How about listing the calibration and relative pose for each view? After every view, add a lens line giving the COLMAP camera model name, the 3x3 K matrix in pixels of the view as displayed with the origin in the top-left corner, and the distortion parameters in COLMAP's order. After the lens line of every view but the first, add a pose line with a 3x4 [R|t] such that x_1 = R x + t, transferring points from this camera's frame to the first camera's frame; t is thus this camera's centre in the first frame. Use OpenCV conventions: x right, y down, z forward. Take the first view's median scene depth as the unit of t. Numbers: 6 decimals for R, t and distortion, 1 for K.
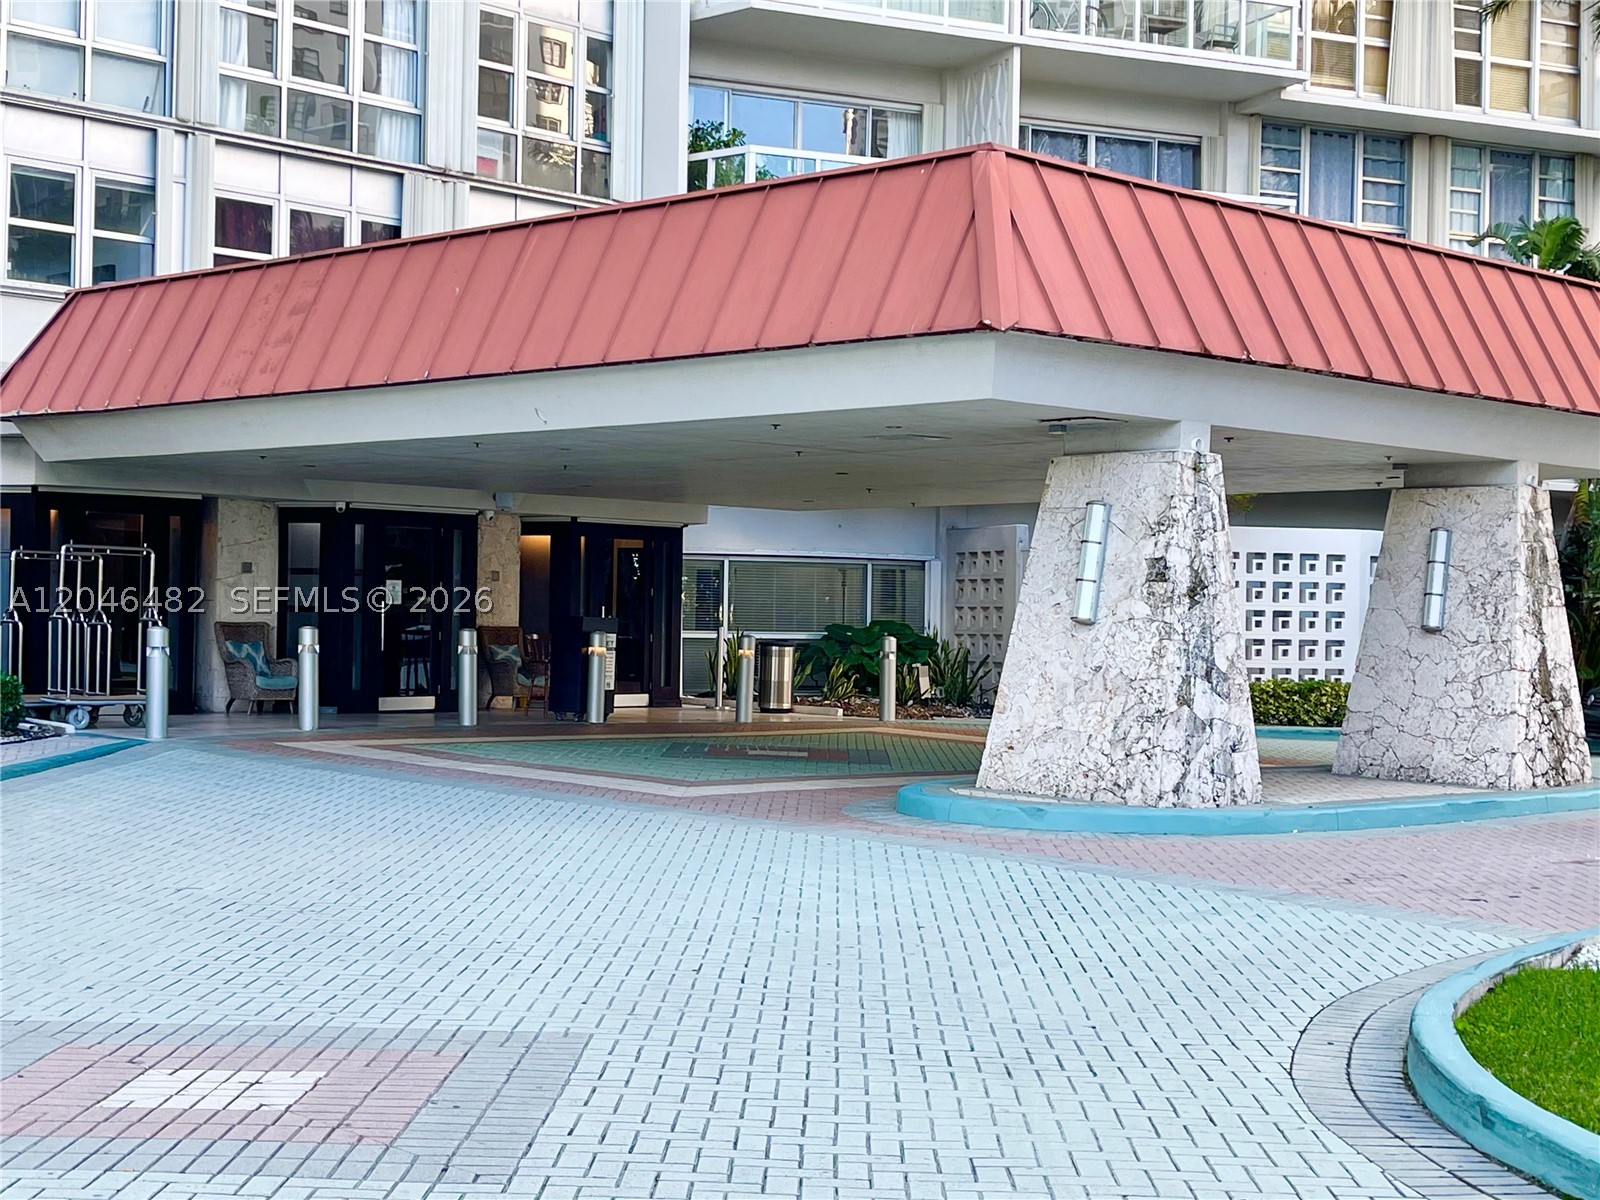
lens RADIAL K [[2336.7, 0, 799.5], [0, 2336.7, 557.4], [0, 0, 1]] dist [0.073653, -0.002763]
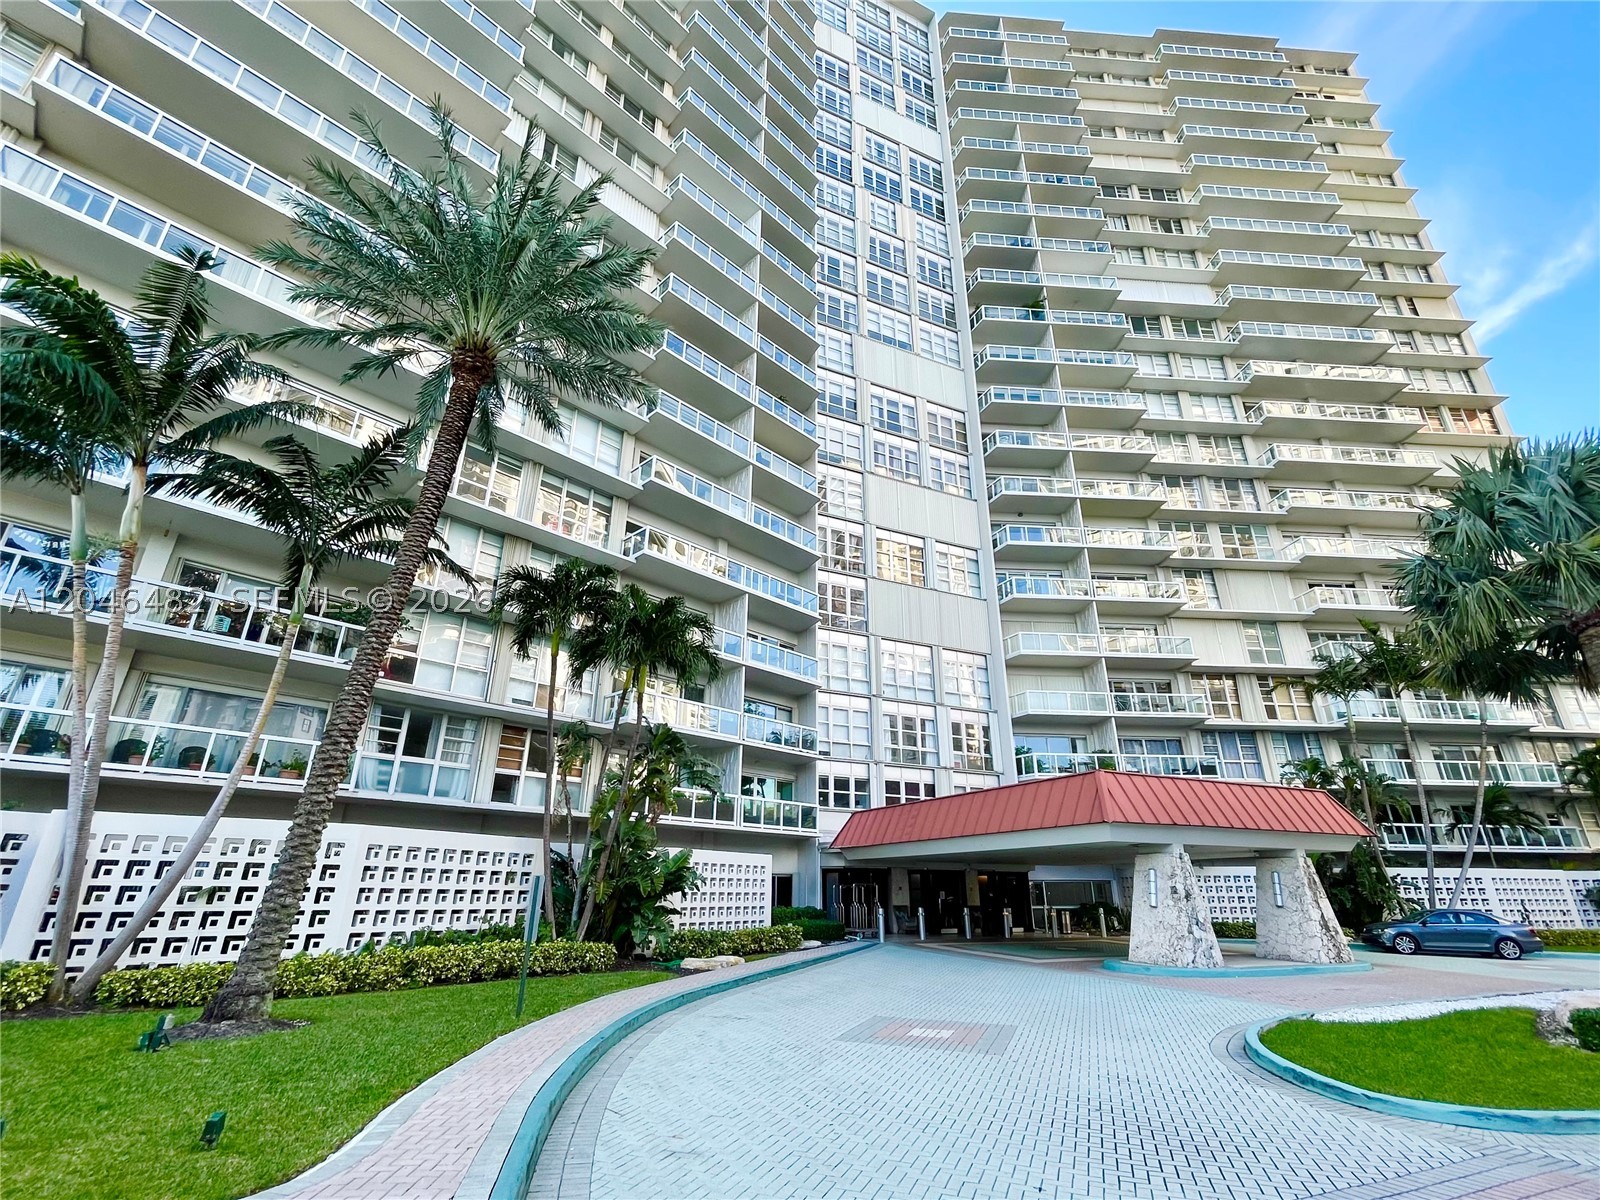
lens RADIAL K [[730.1, 0, 800.0], [0, 730.1, 600.0], [0, 0, 1]] dist [-0.000793, -0.000106]
pose [[0.943217, -0.135199, -0.303418, 0.013308], [0.019789, 0.934671, -0.354962, -0.015116], [0.331587, 0.328802, 0.884274, -0.166465]]
